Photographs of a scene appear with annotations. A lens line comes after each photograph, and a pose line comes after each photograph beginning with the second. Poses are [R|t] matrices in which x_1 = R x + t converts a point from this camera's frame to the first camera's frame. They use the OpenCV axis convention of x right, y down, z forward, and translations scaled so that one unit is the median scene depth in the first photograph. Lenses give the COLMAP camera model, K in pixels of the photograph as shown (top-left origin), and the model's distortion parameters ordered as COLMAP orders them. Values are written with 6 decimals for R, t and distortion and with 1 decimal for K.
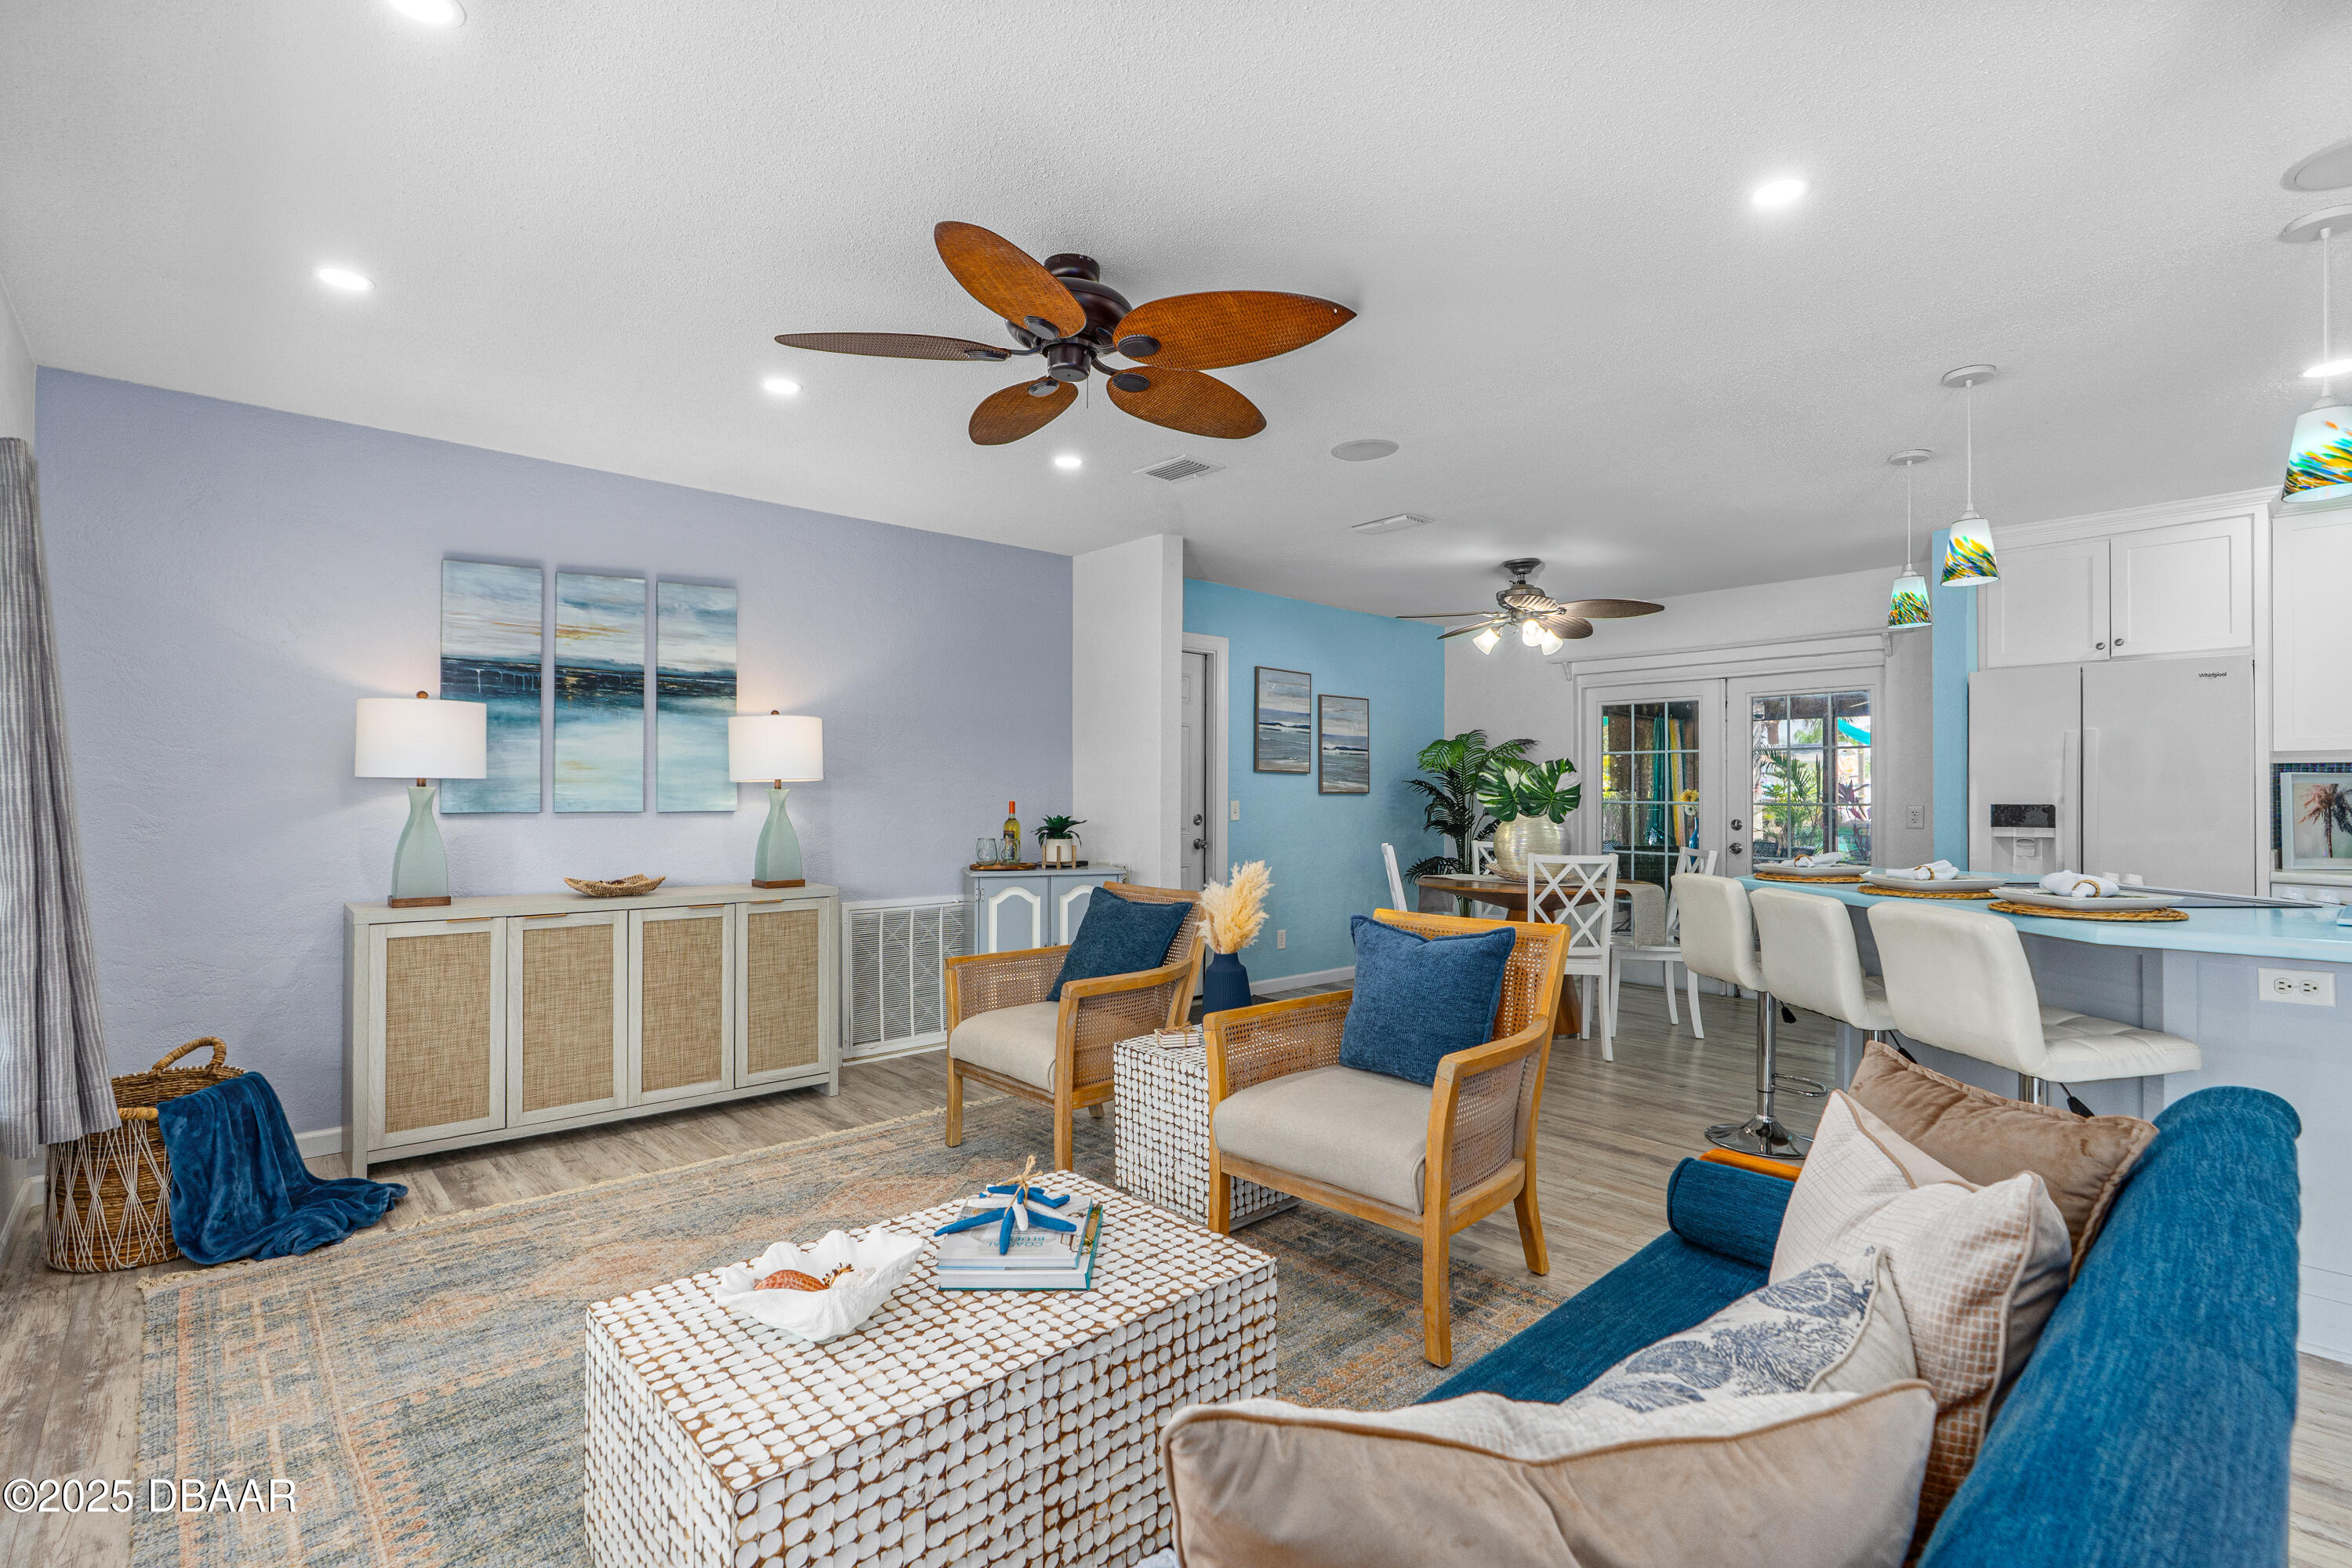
lens RADIAL K [[1084.8, 0, 1206.7], [0, 1084.8, 790.0], [0, 0, 1]] dist [-0.009710, 0.002284]
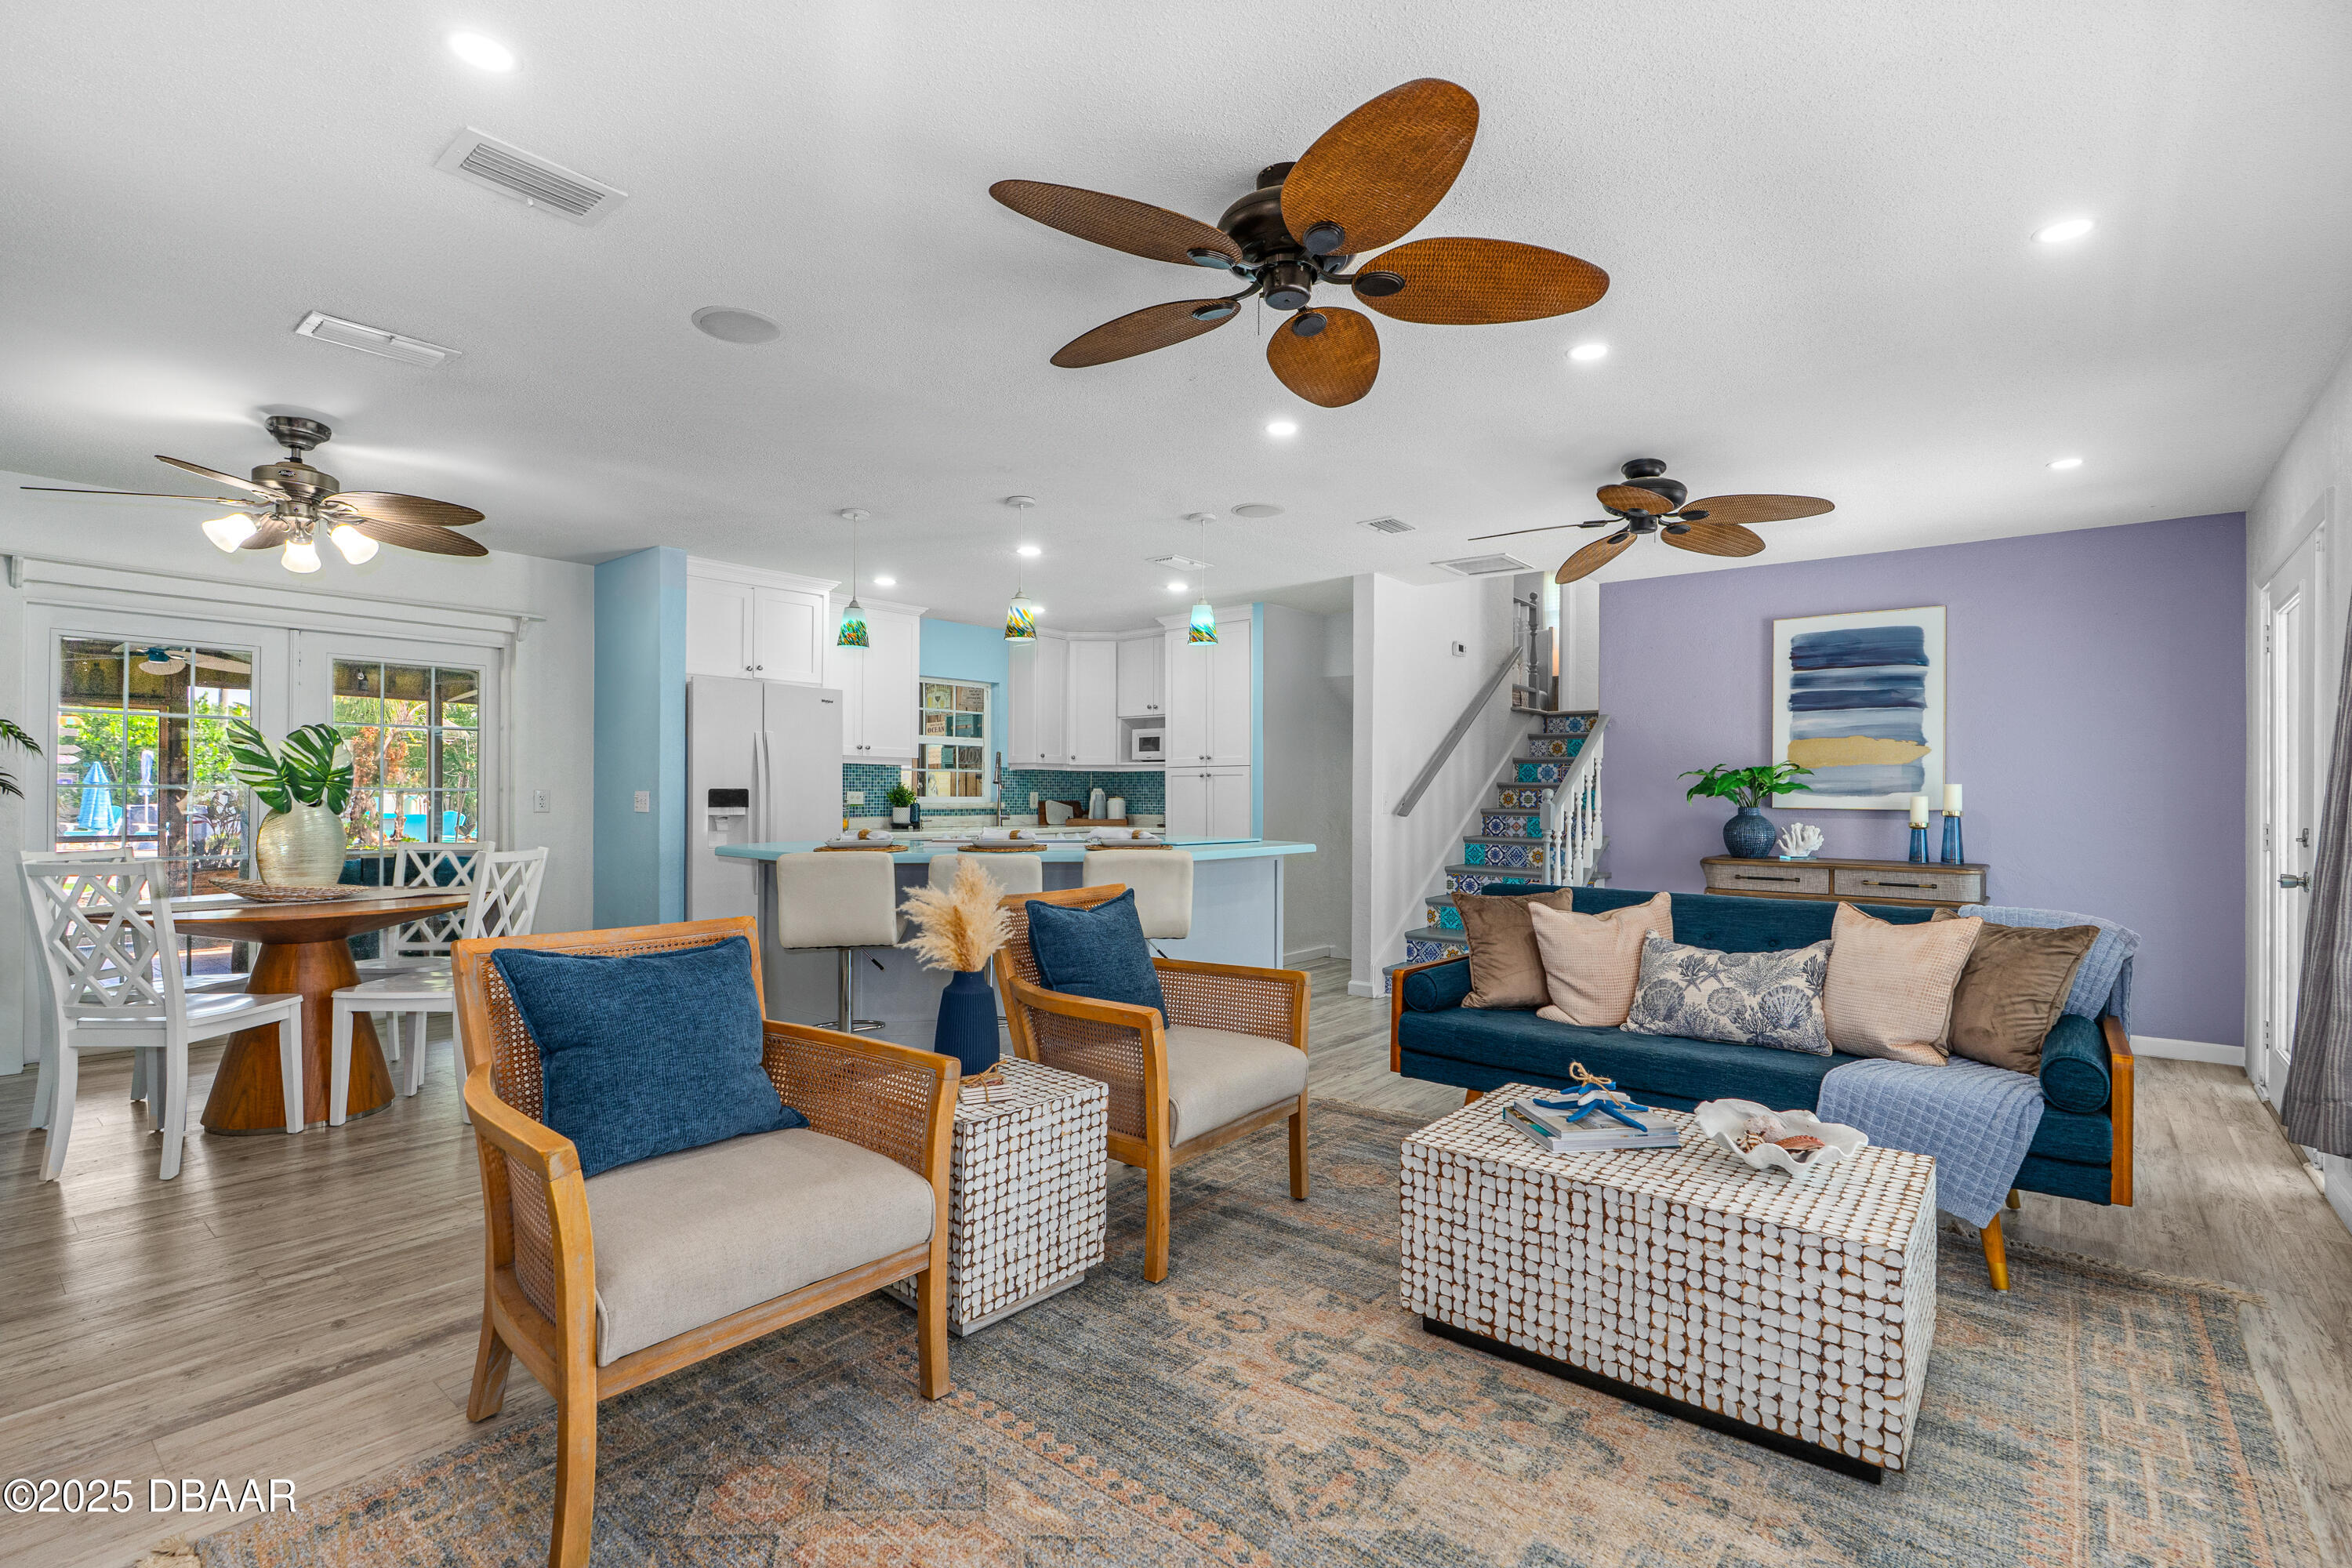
lens RADIAL K [[1084.8, 0, 1164.3], [0, 1084.8, 793.4], [0, 0, 1]] dist [-0.009710, 0.002284]
pose [[-0.121383, -0.001510, 0.992605, -0.833769], [-0.011243, 0.999937, 0.000147, 0.018766], [-0.992542, -0.011142, -0.121392, 1.004742]]
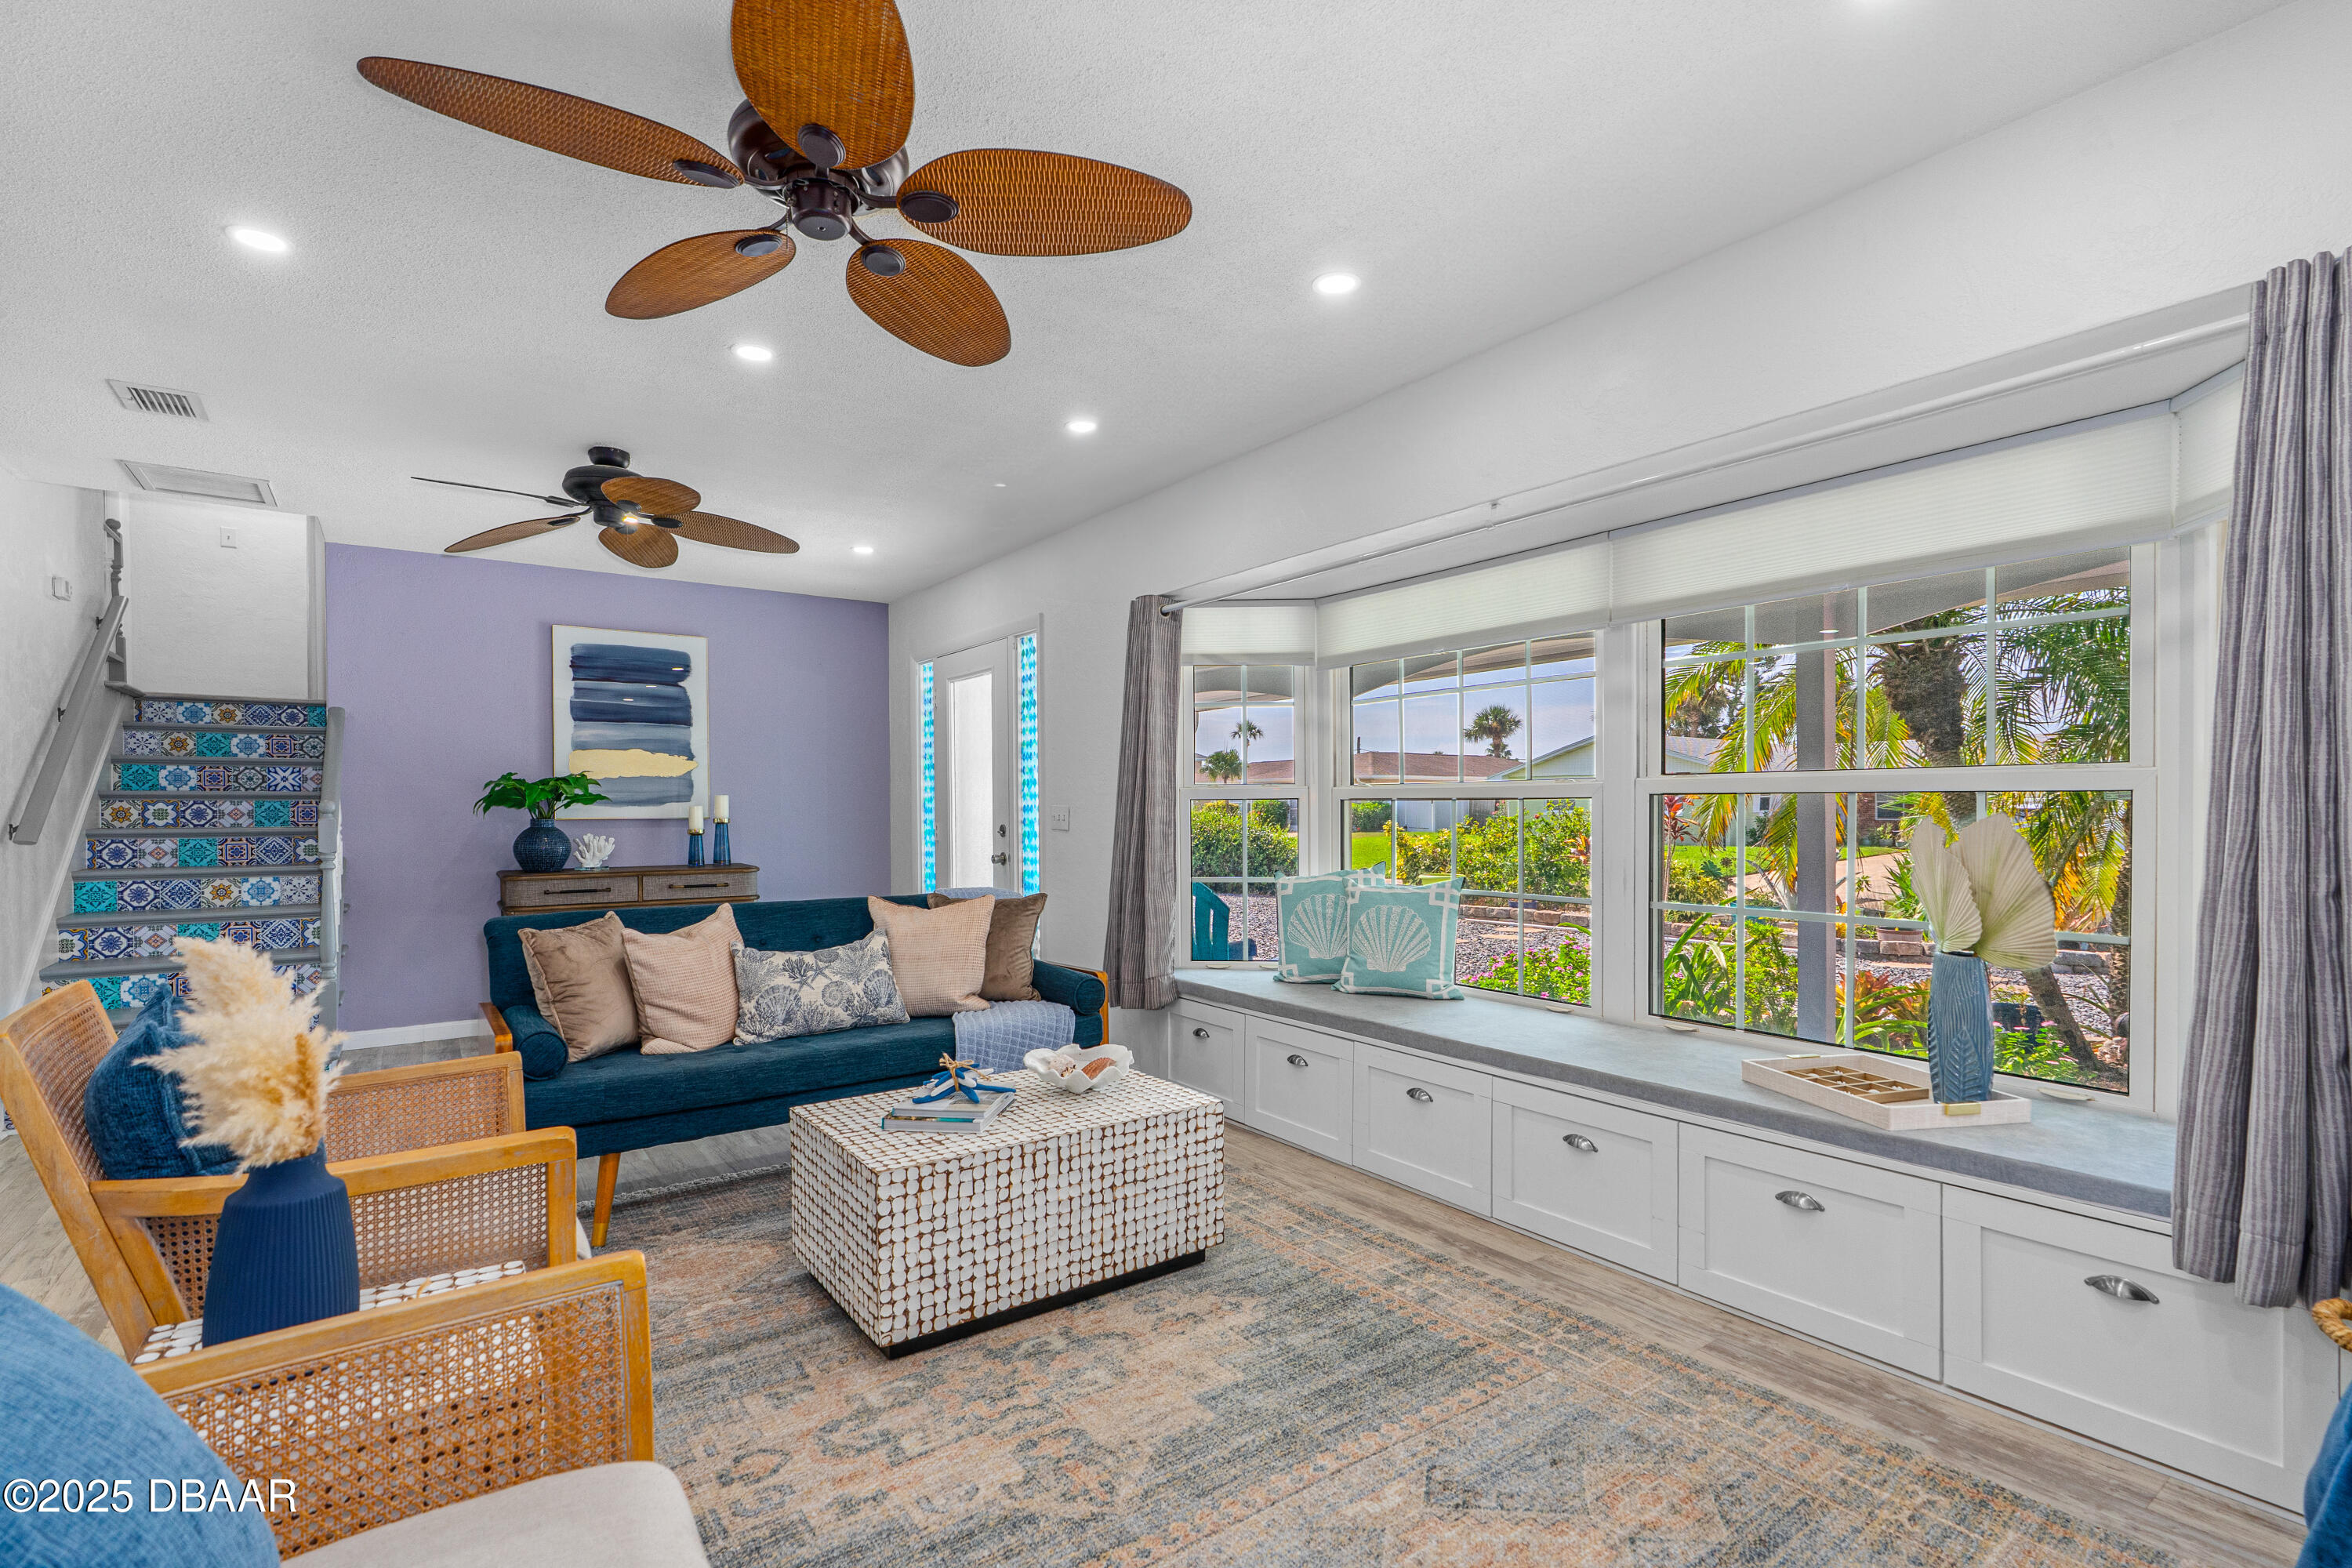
lens RADIAL K [[1084.8, 0, 1229.3], [0, 1084.8, 822.7], [0, 0, 1]] dist [-0.009710, 0.002284]
pose [[-0.992767, -0.000041, 0.120060, -0.413481], [0.001533, 0.999914, 0.013015, 0.016872], [-0.120050, 0.013105, -0.992681, 1.438295]]
